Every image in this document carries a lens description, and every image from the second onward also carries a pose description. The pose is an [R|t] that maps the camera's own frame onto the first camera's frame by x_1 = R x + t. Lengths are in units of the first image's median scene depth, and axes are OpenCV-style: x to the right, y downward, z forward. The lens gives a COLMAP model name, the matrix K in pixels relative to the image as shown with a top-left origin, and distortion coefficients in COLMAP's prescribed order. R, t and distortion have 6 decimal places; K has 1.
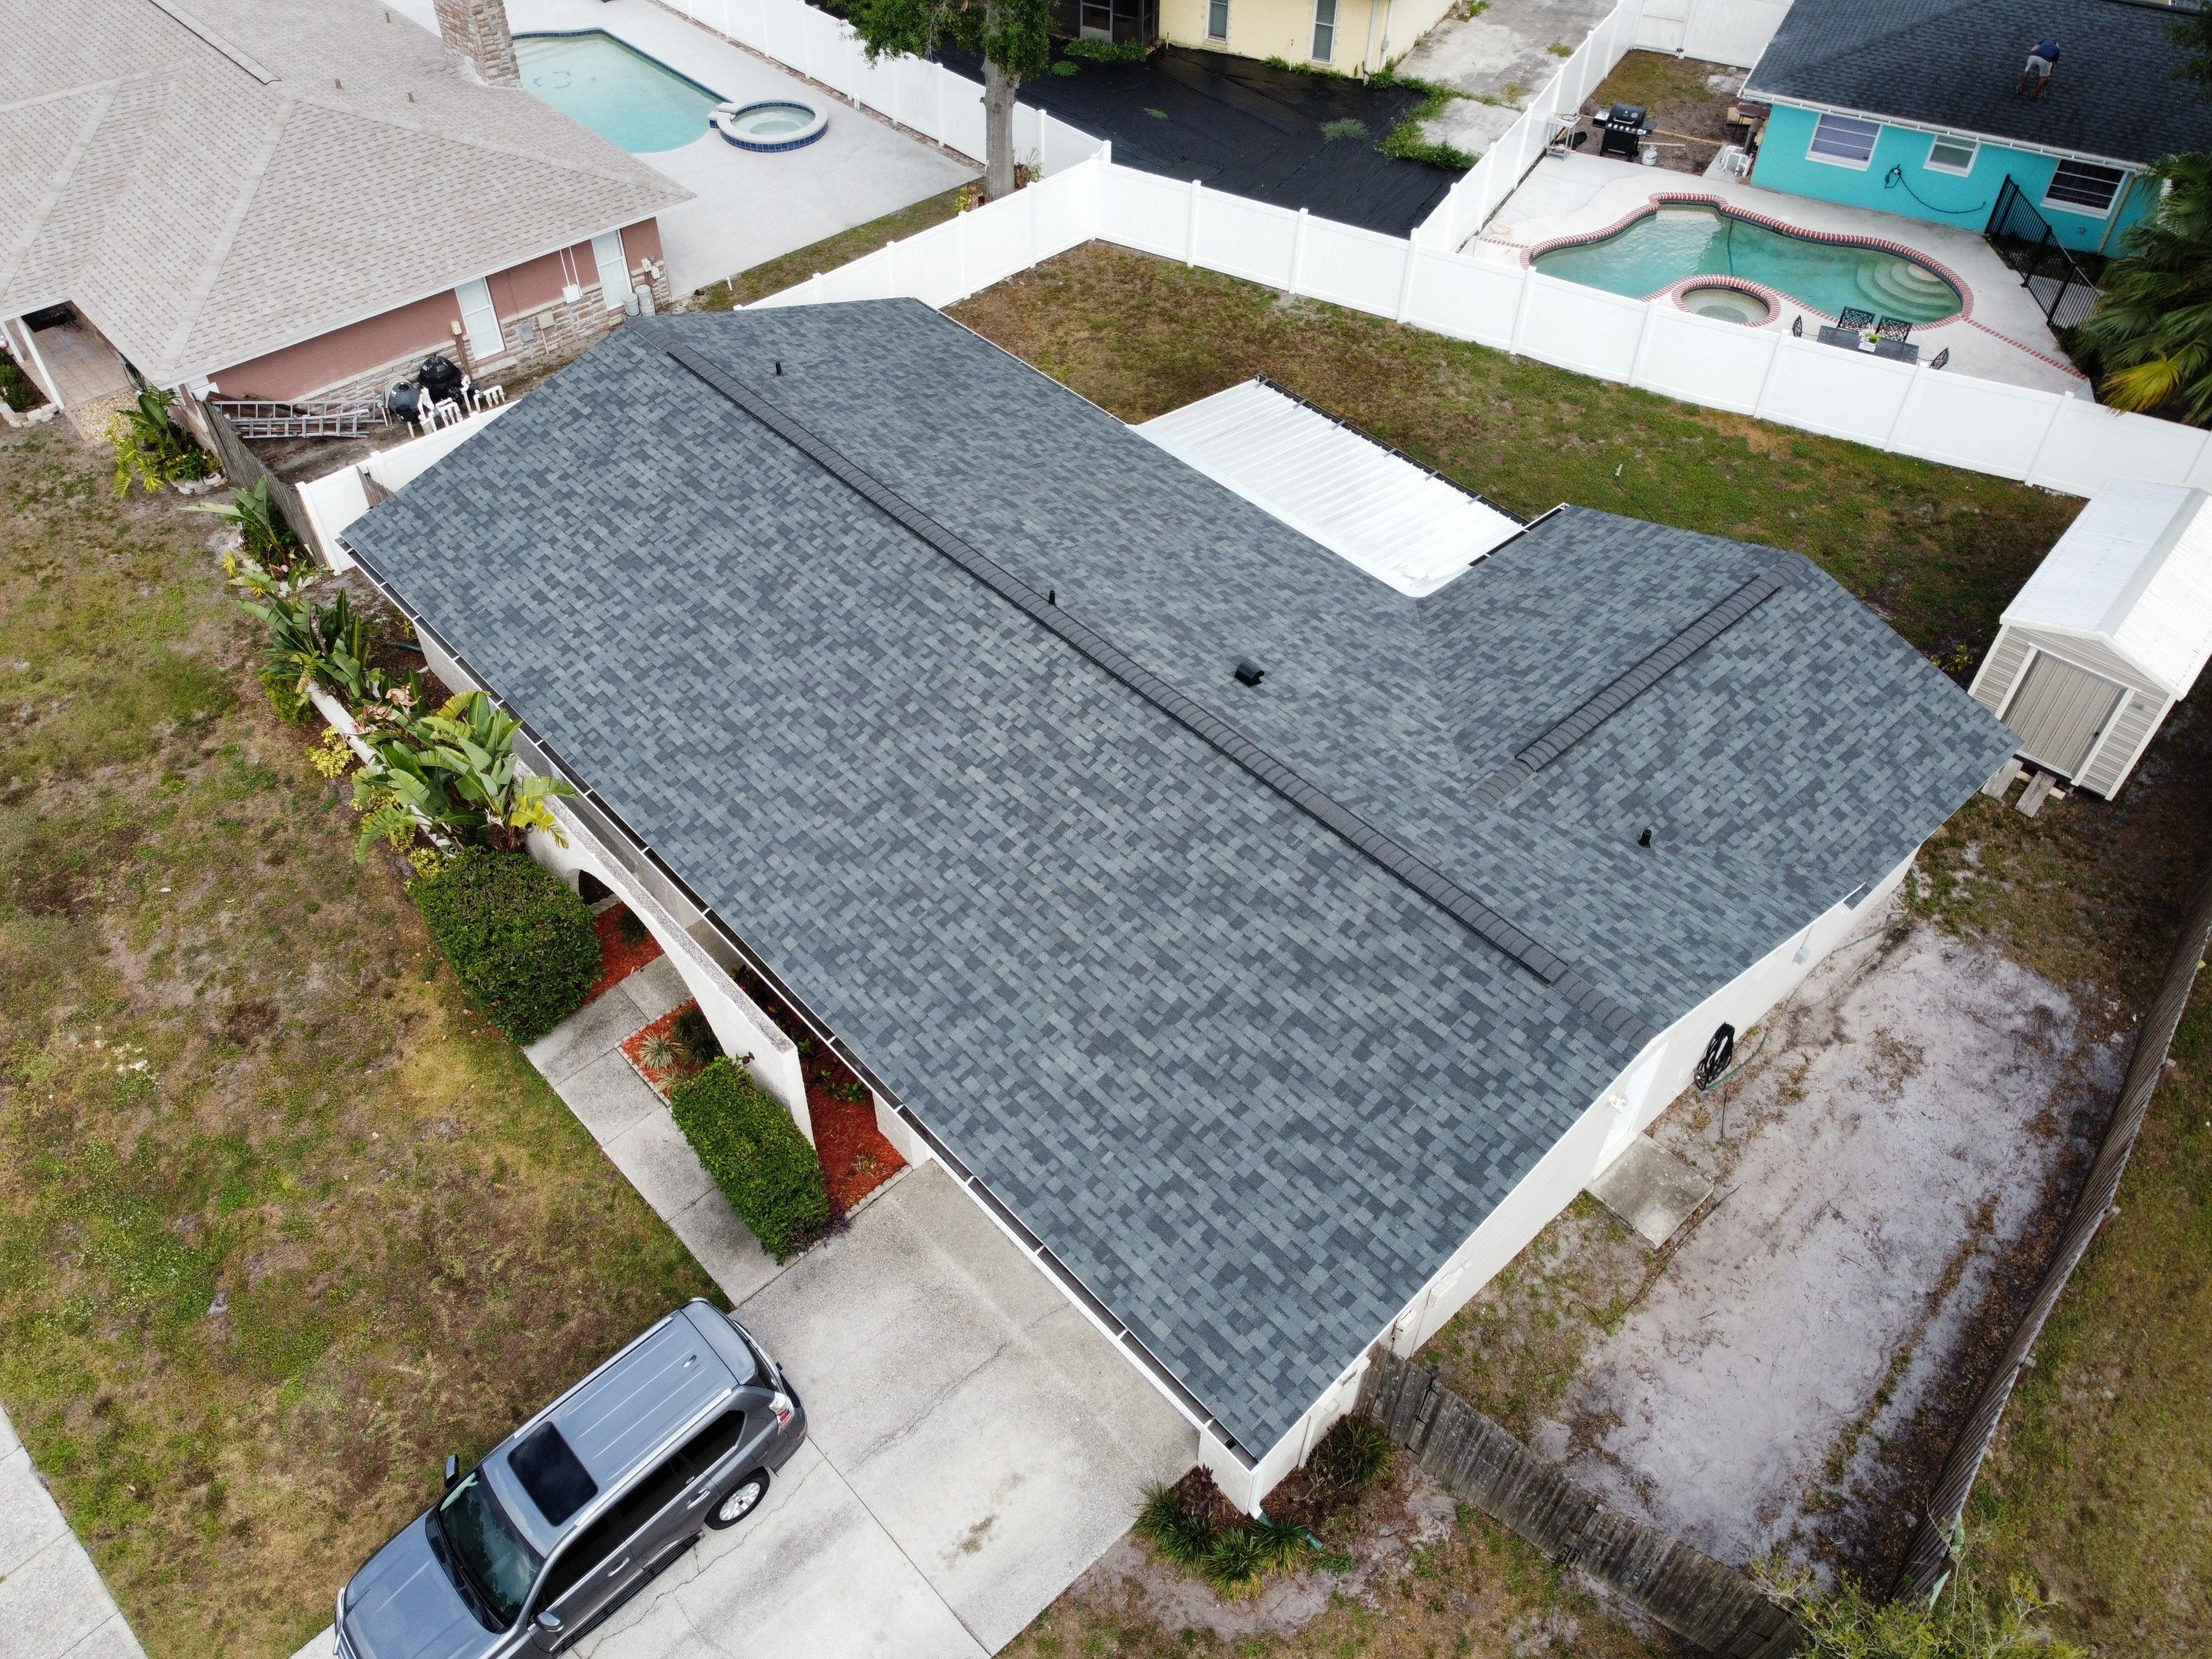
lens RADIAL K [[1671.5, 0, 1076.8], [0, 1671.5, 807.0], [0, 0, 1]] dist [0.007760, -0.012933]
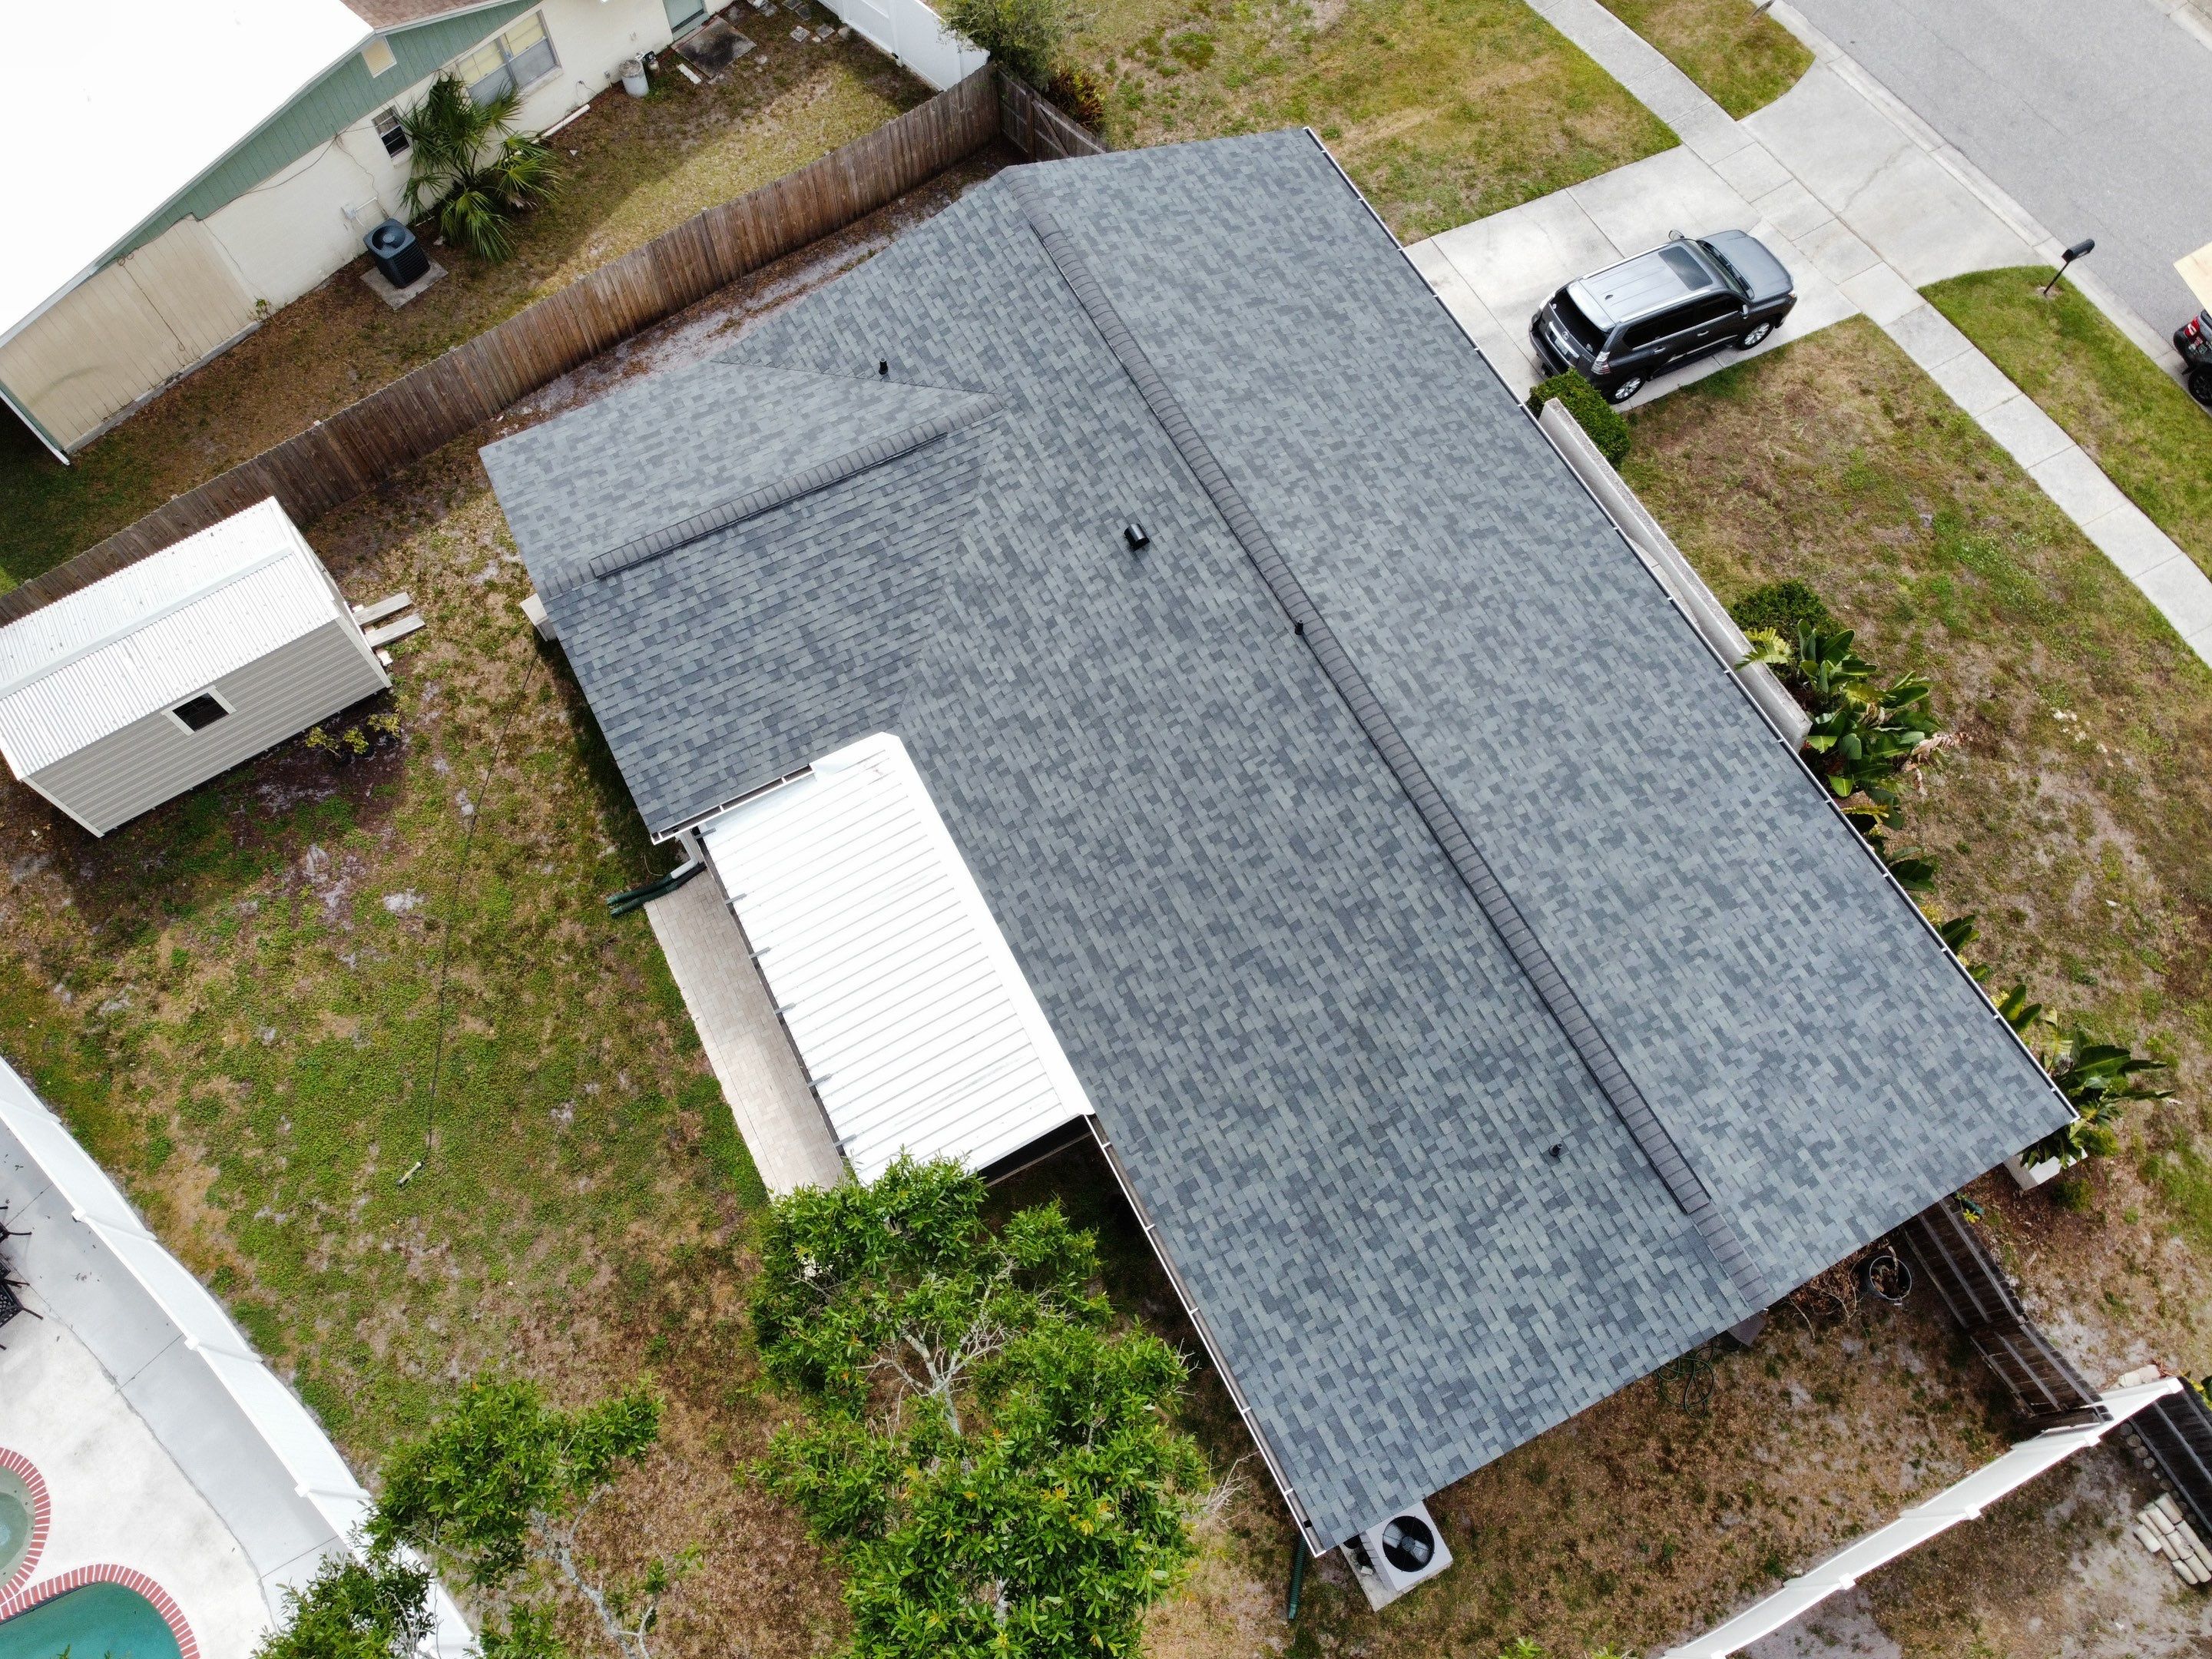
lens RADIAL K [[1671.5, 0, 1076.8], [0, 1671.5, 807.0], [0, 0, 1]] dist [0.007760, -0.012933]
pose [[-0.966214, -0.229744, 0.116826, -0.024998], [0.190367, -0.330552, 0.924390, -1.048890], [-0.173756, 0.915398, 0.363119, 0.690615]]
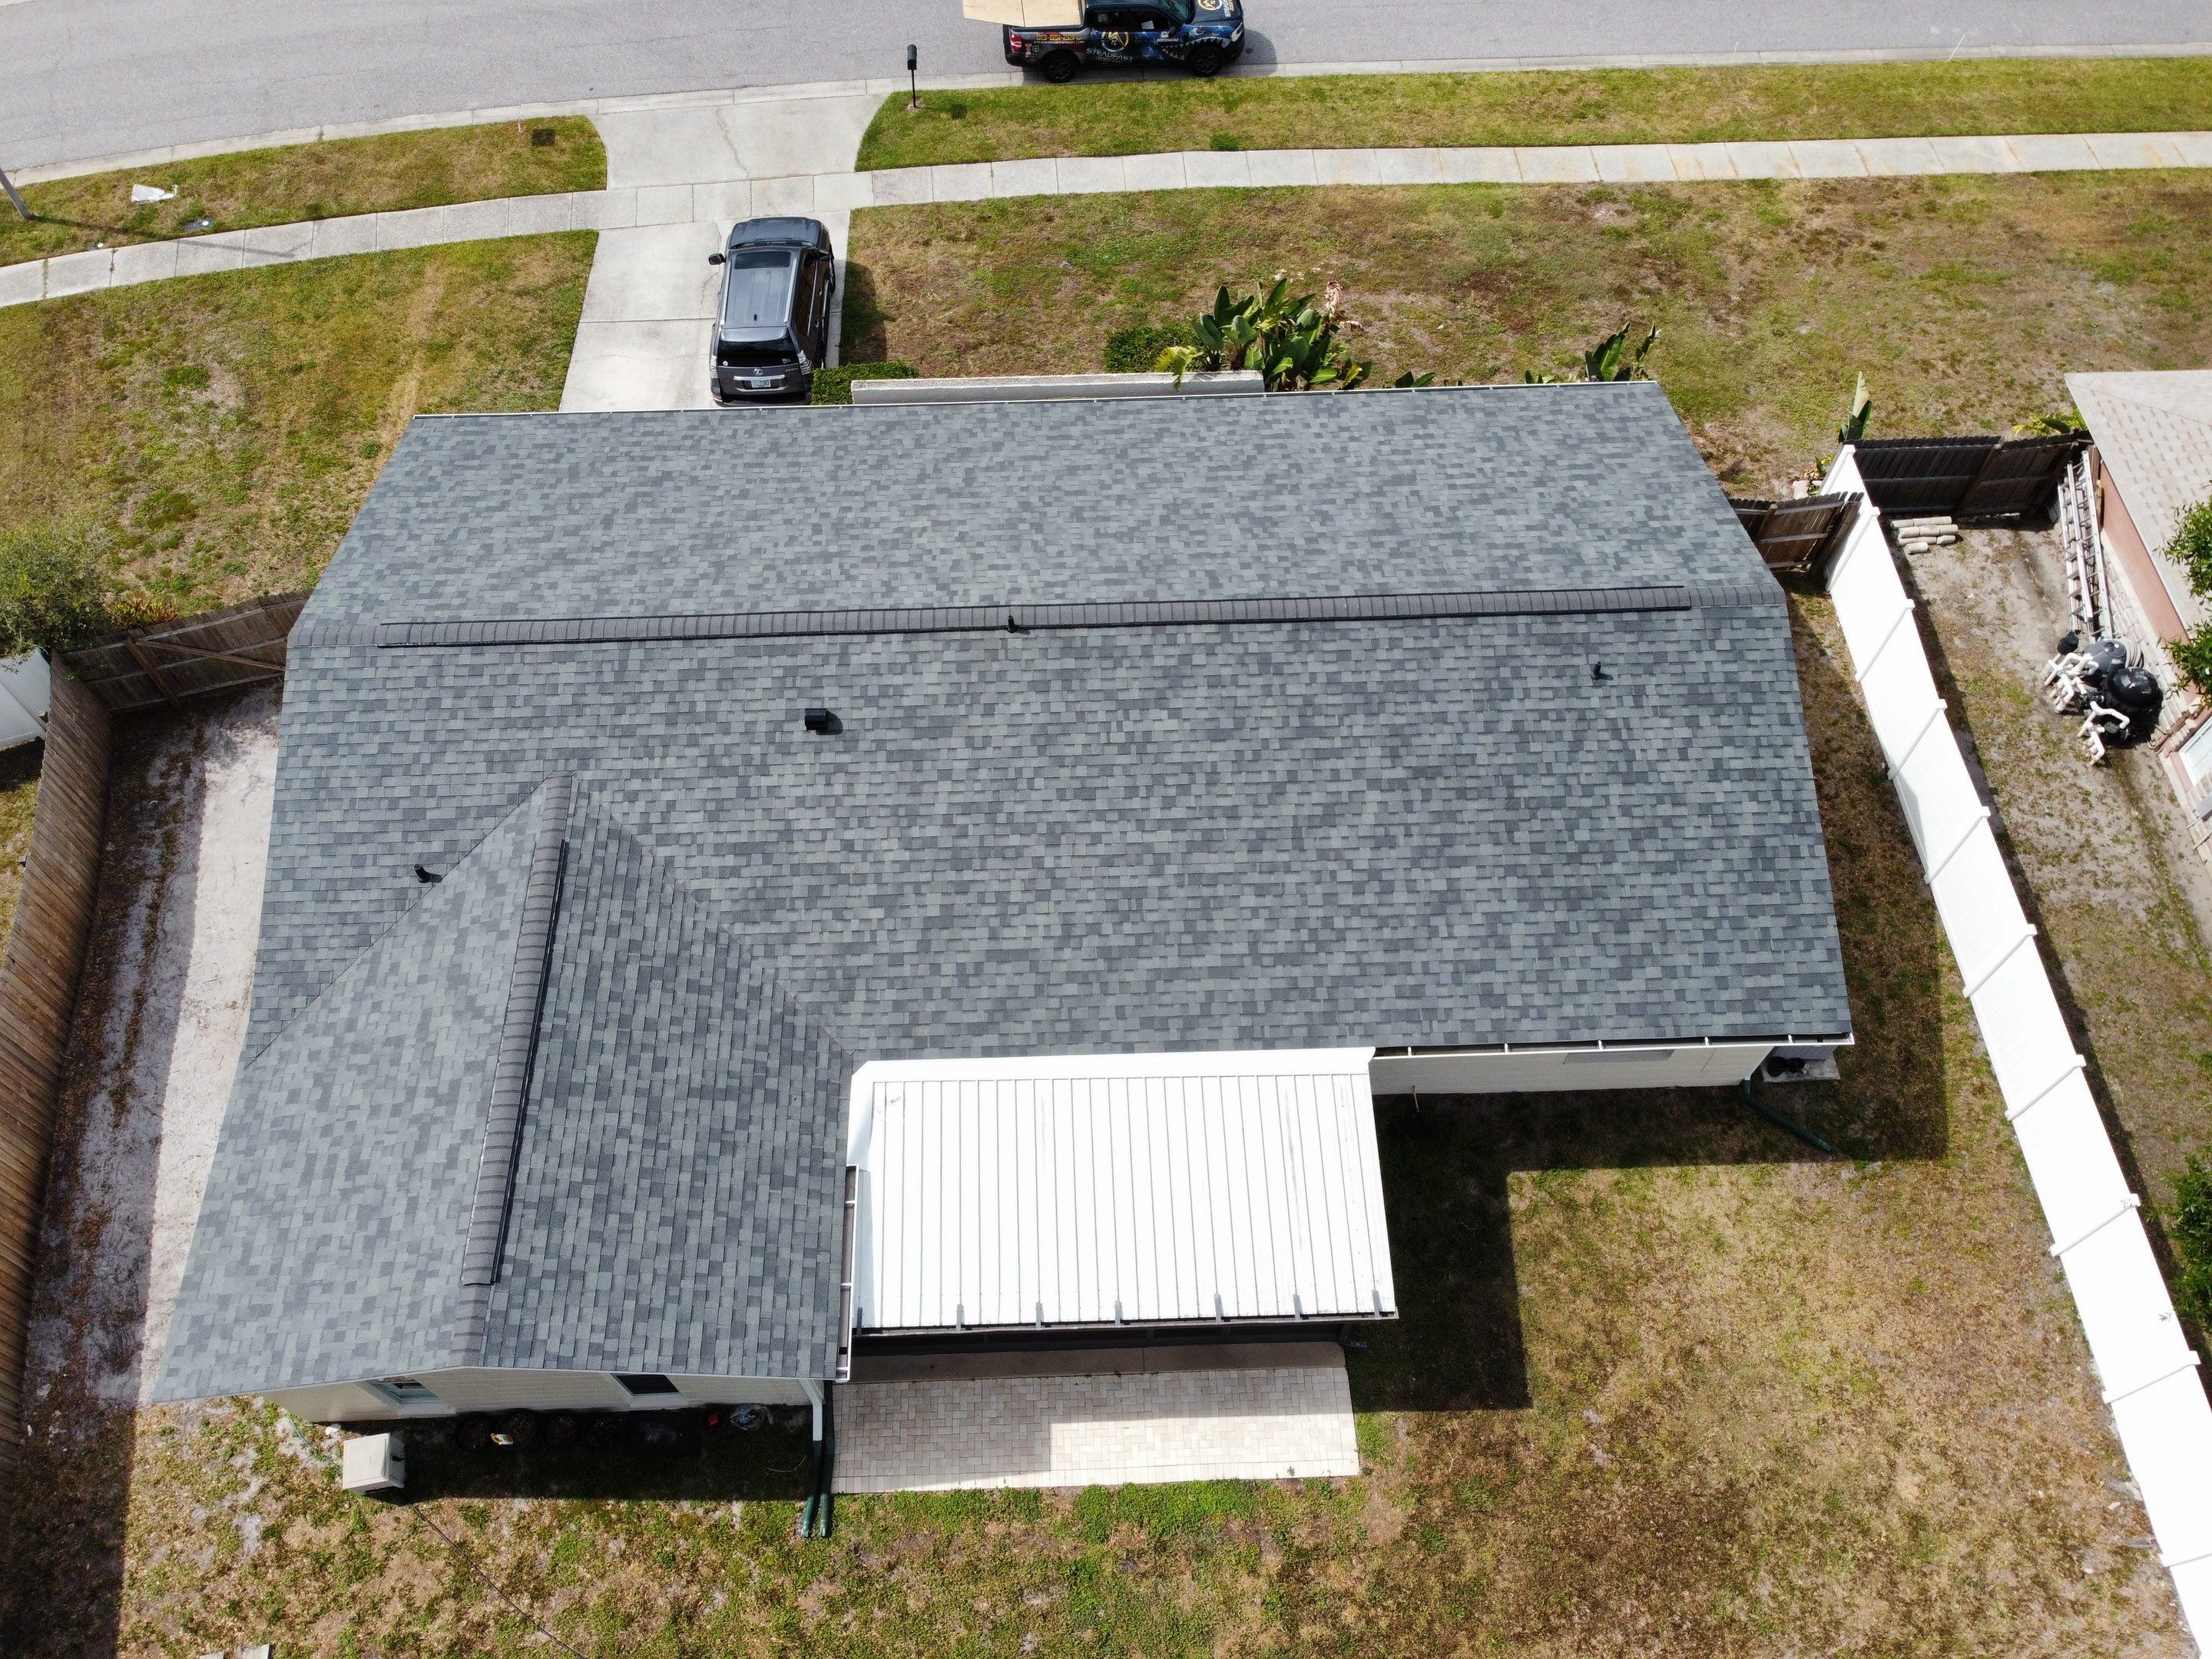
lens RADIAL K [[1684.7, 0, 1080.3], [0, 1684.7, 802.8], [0, 0, 1]] dist [0.000754, -0.007444]
pose [[-0.646668, 0.644150, -0.408524, 0.398925], [-0.538820, -0.006674, 0.842395, -0.905287], [0.539902, 0.764870, 0.351397, 0.692576]]
